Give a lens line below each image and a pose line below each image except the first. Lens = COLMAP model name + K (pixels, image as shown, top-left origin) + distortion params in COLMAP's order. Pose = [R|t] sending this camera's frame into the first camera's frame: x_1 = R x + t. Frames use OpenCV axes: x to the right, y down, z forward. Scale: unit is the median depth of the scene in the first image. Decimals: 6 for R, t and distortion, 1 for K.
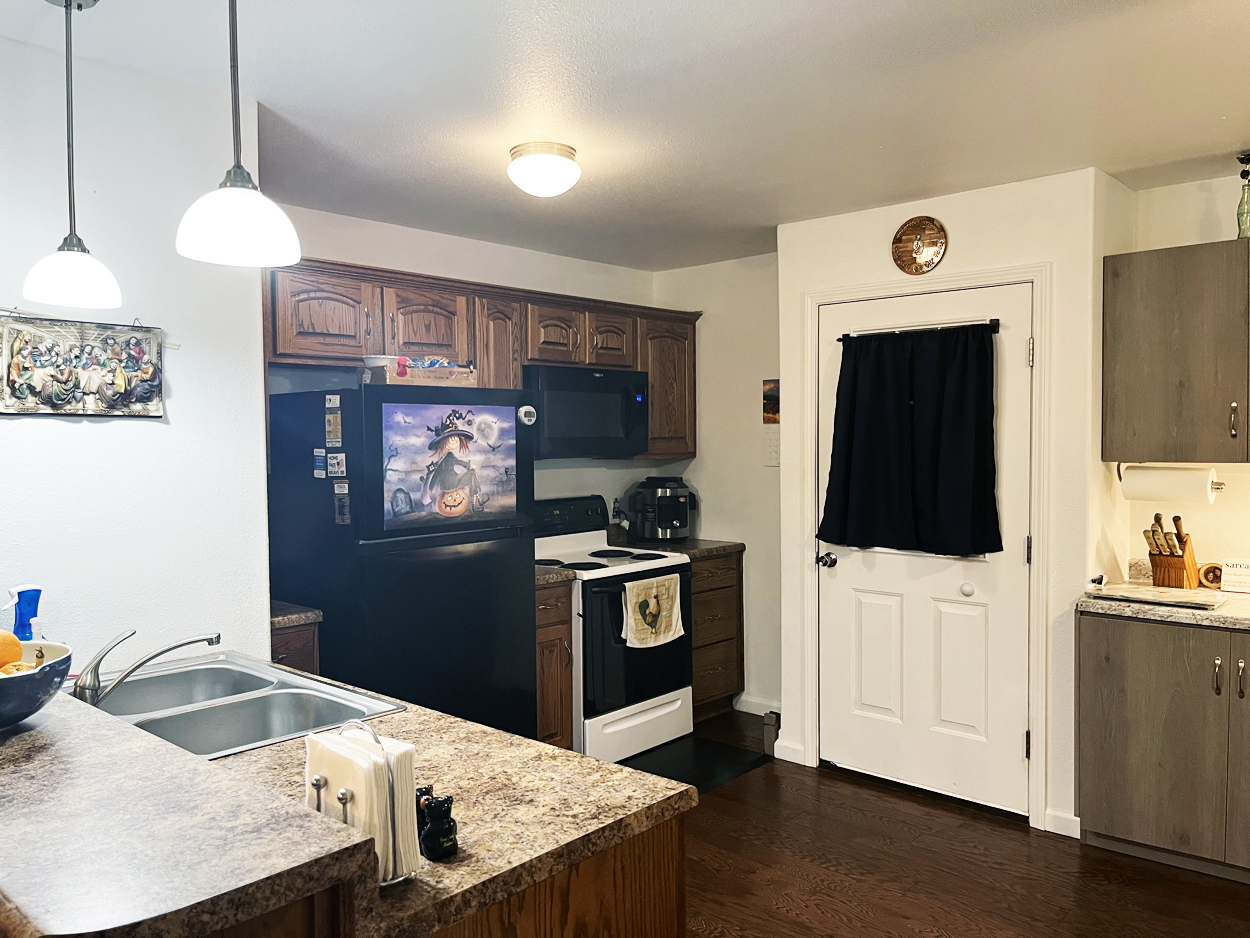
lens RADIAL K [[940.2, 0, 627.8], [0, 940.2, 468.3], [0, 0, 1]] dist [0.030316, -0.026287]
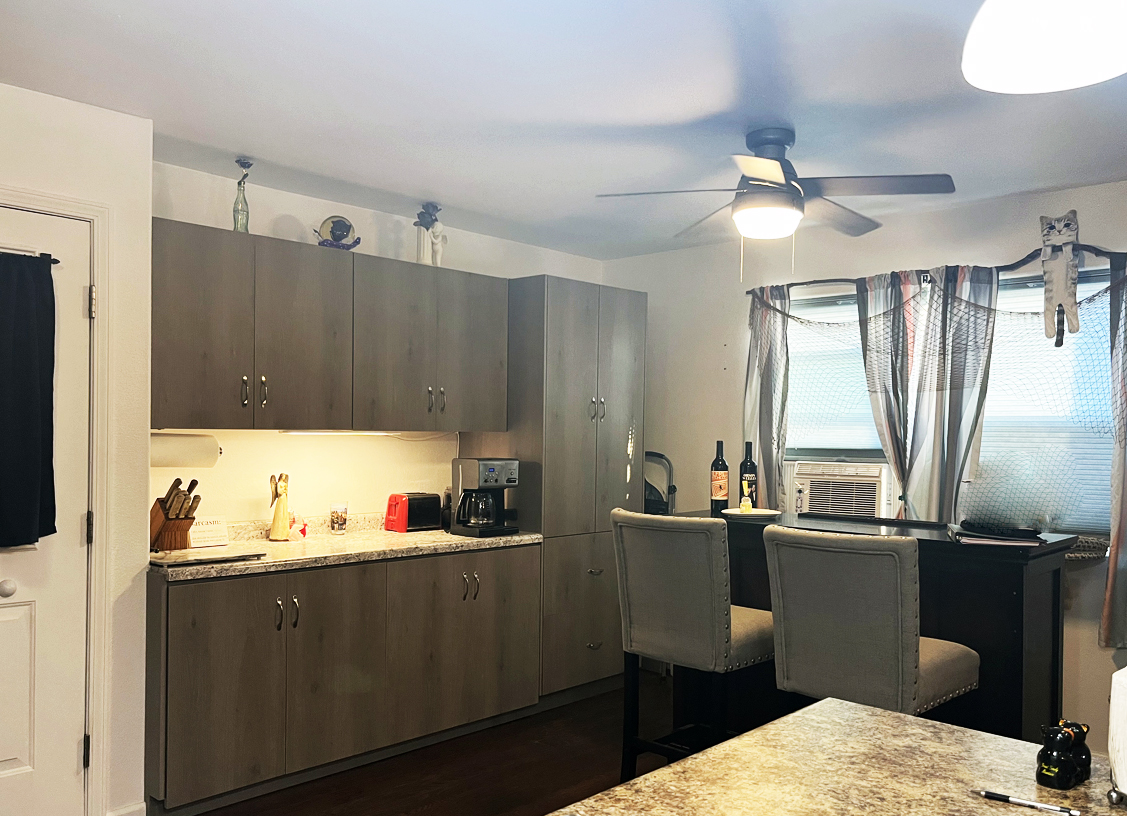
lens RADIAL K [[951.9, 0, 547.2], [0, 951.9, 448.0], [0, 0, 1]] dist [0.030407, 0.009048]
pose [[0.028235, -0.007590, 0.999573, -0.457141], [0.015857, 0.999849, 0.007144, 0.013344], [-0.999476, 0.015649, 0.028351, 0.558056]]
